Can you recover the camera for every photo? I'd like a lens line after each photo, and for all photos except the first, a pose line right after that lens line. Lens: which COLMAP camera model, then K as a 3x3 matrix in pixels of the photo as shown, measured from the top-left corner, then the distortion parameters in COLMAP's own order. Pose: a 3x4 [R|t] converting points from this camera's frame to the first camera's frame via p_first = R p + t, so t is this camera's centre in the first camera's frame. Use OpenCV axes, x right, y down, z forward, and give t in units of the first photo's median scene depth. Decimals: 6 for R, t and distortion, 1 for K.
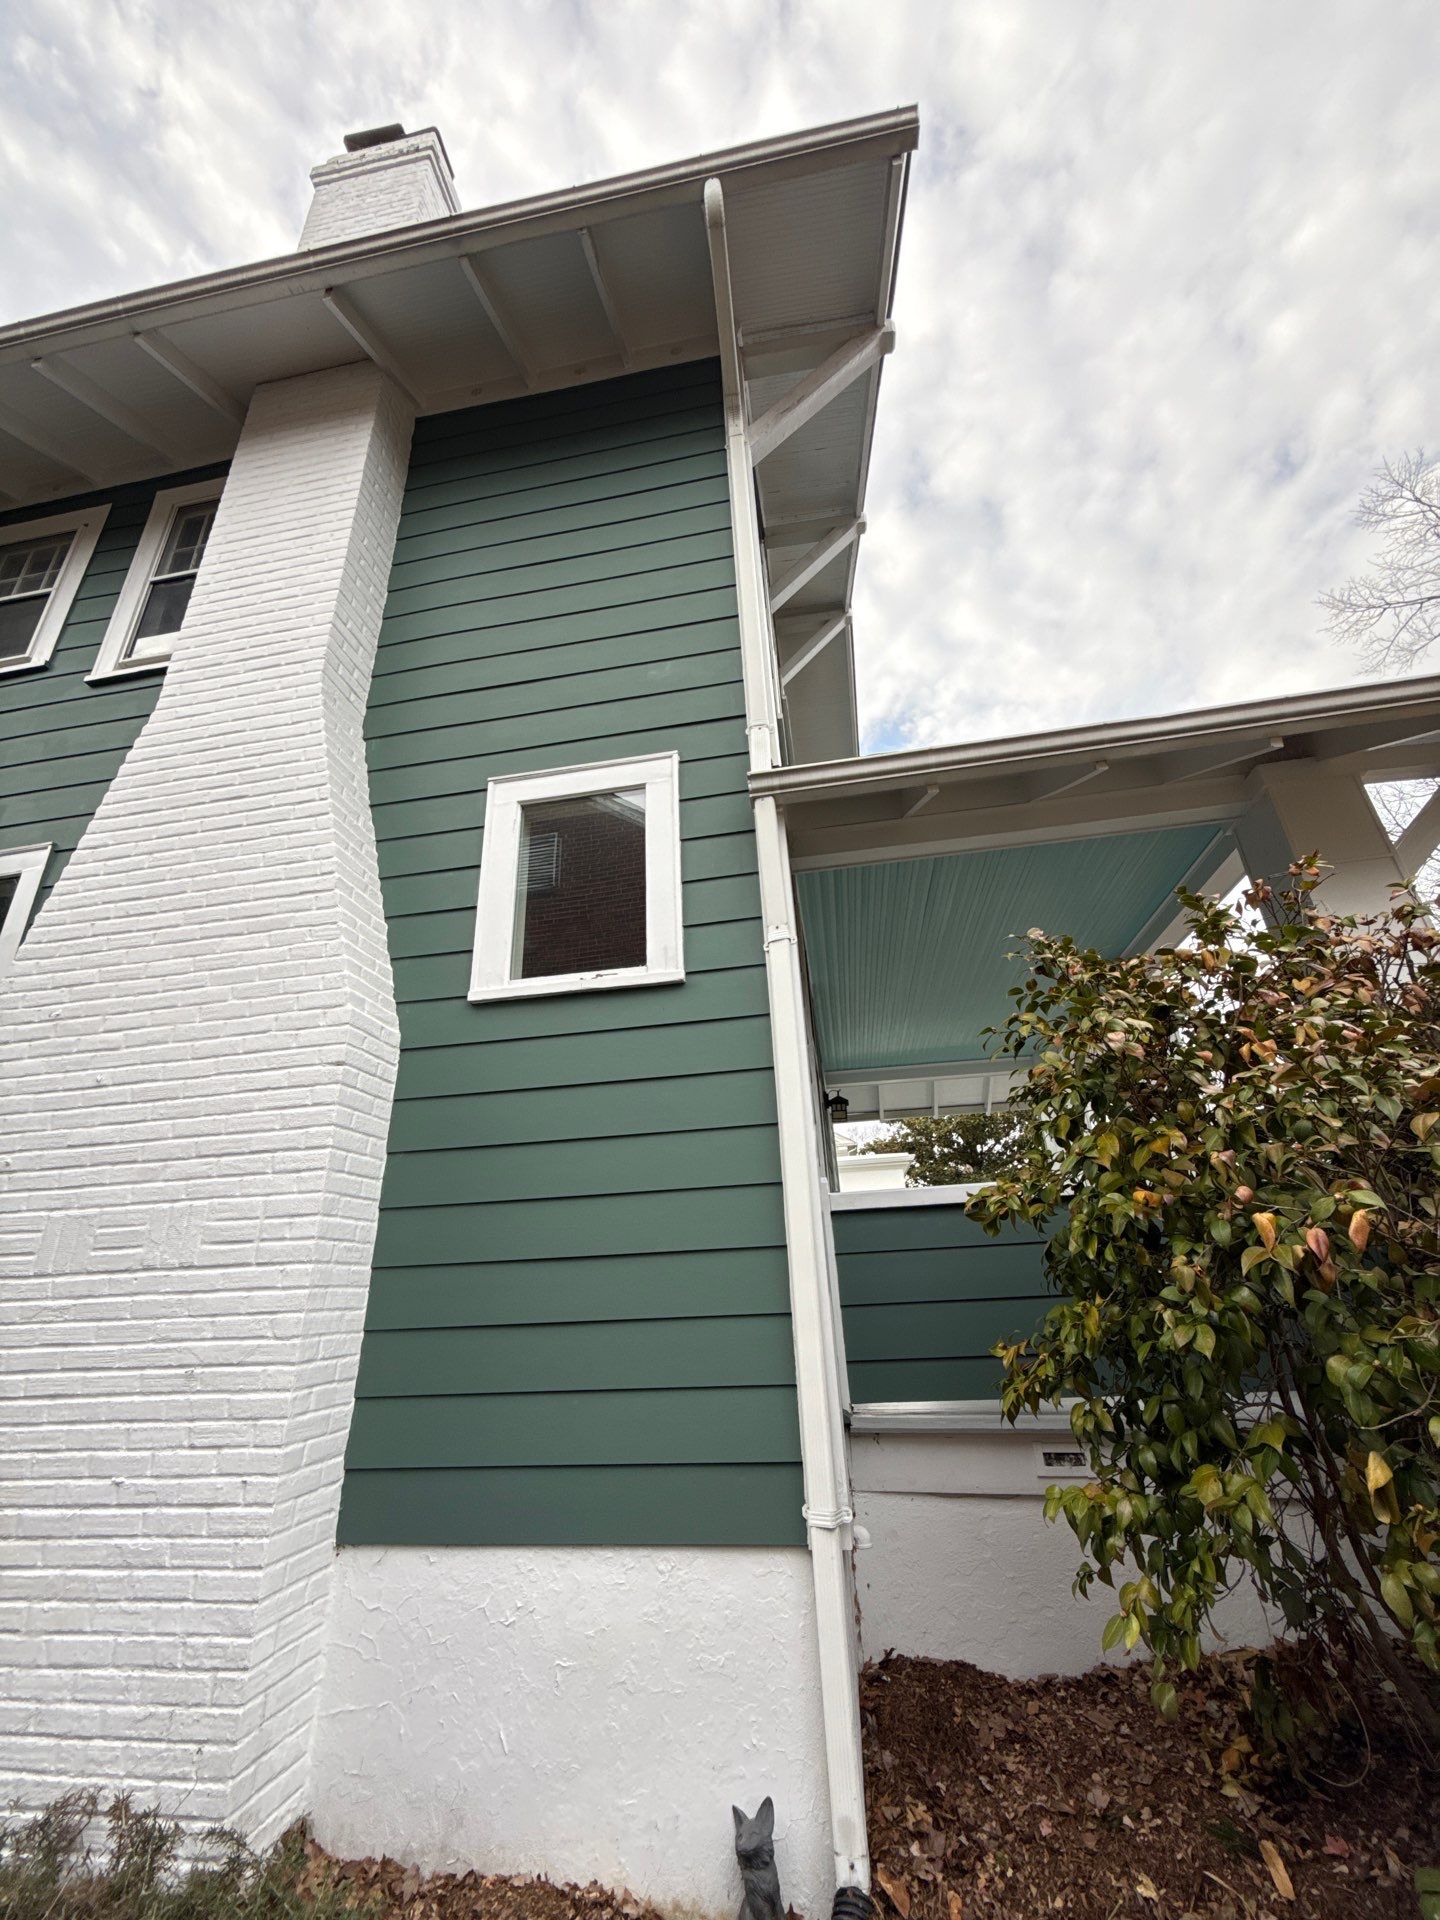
lens RADIAL K [[755.4, 0, 720.0], [0, 755.4, 960.0], [0, 0, 1]] dist [-0.001589, 0.000167]
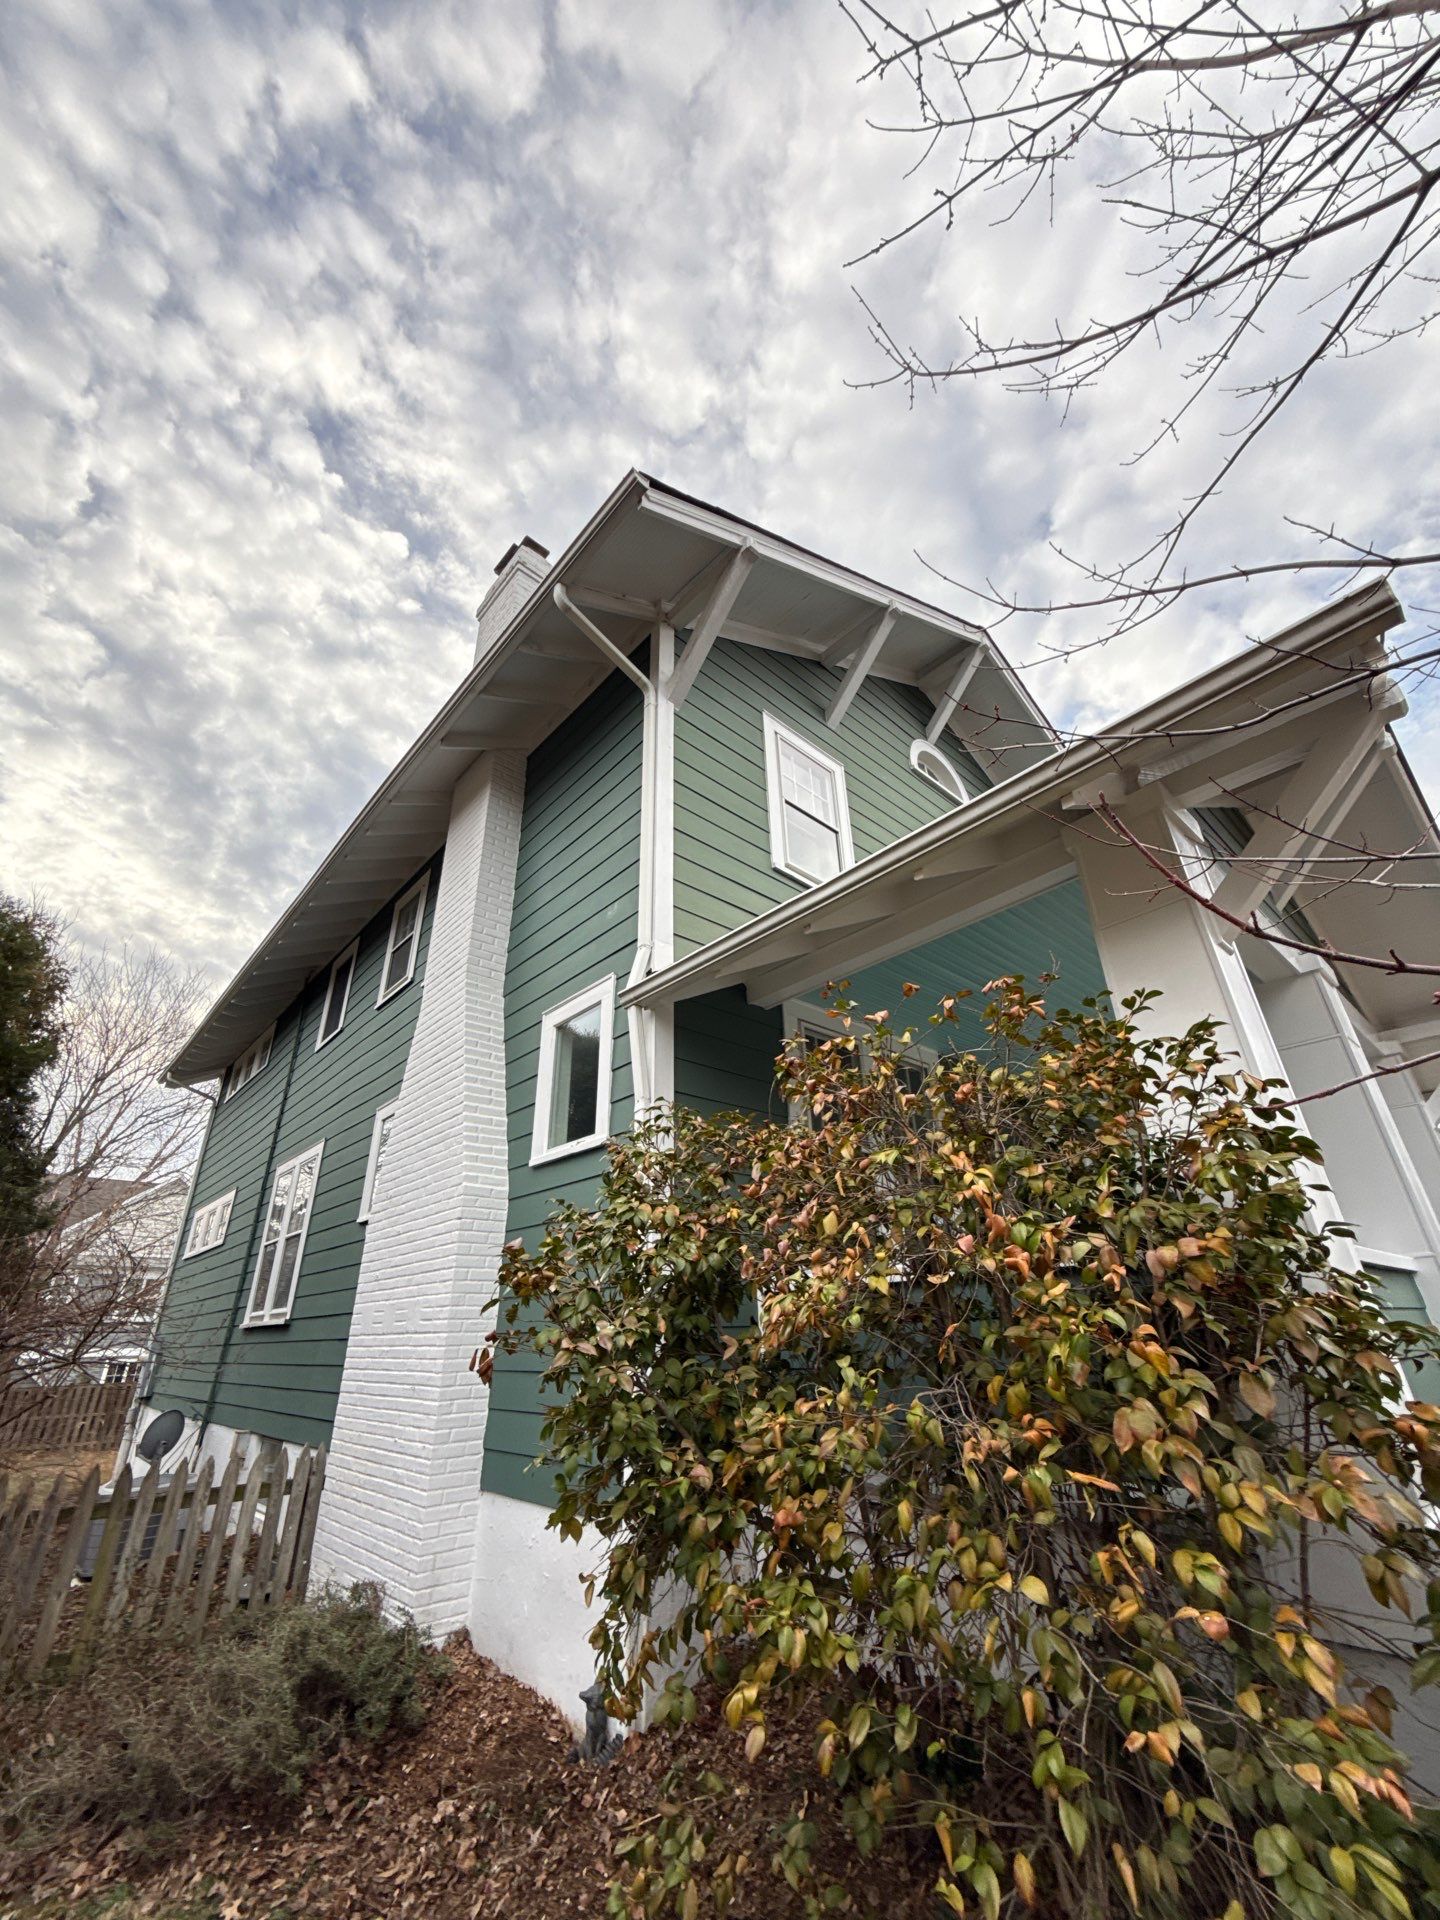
lens RADIAL K [[752.3, 0, 713.4], [0, 752.3, 949.5], [0, 0, 1]] dist [-0.001542, -0.000013]
pose [[0.785416, -0.262856, -0.560382, 0.943590], [0.243699, 0.963546, -0.110404, -0.112775], [0.568975, -0.049852, 0.820843, -0.088949]]
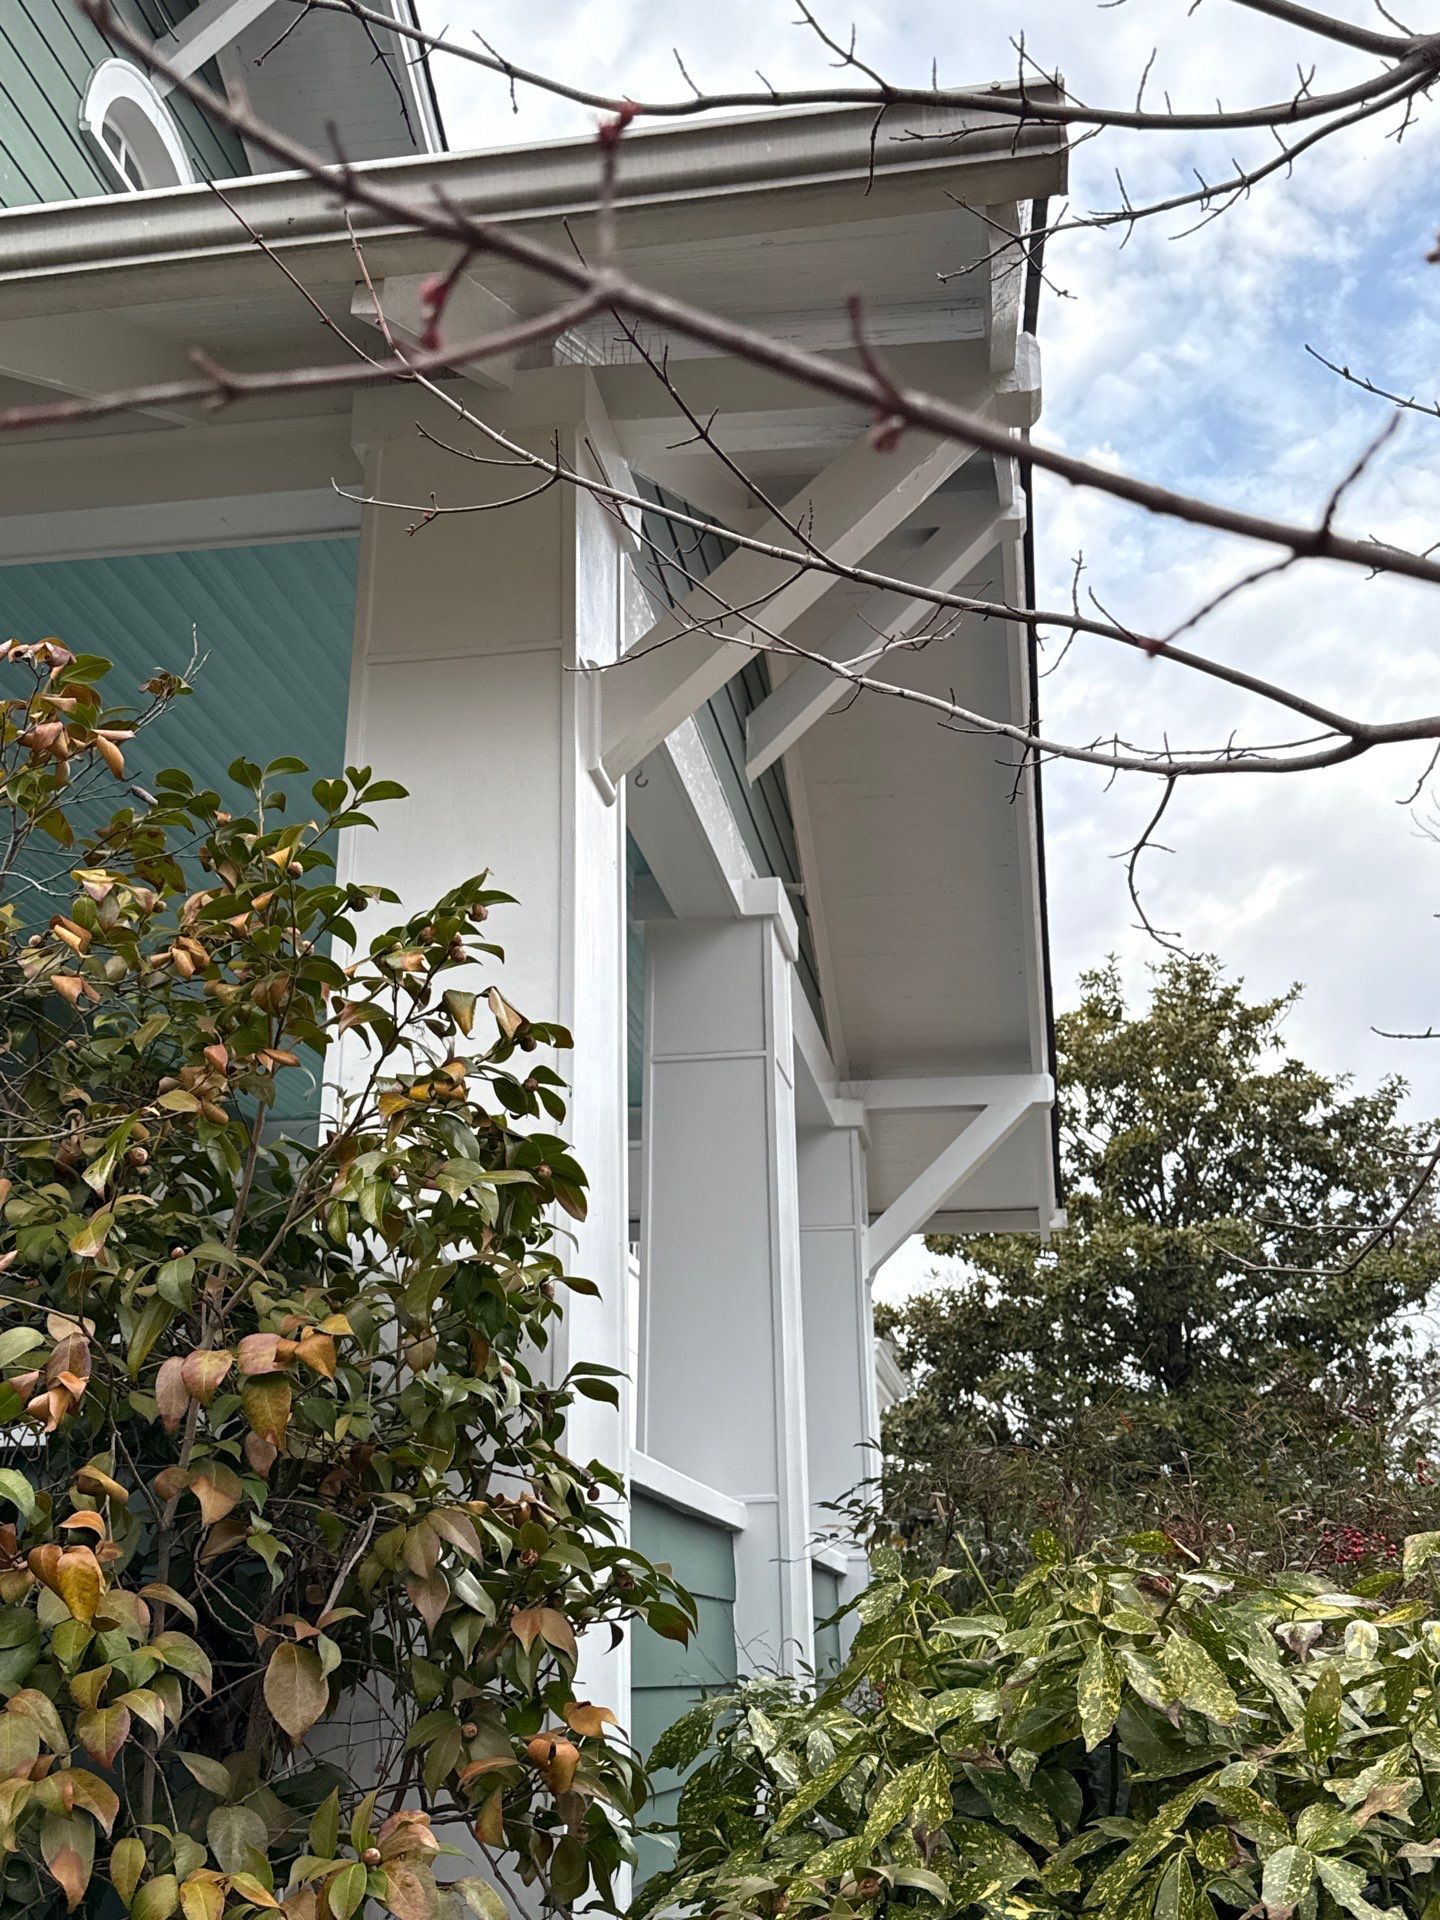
lens RADIAL K [[1946.2, 0, 728.1], [0, 1946.2, 964.2], [0, 0, 1]] dist [0.201532, -0.450771]
pose [[0.999488, 0.030753, -0.008848, 0.993640], [-0.030107, 0.997391, 0.065610, -0.049311], [0.010842, -0.065310, 0.997806, -0.053094]]
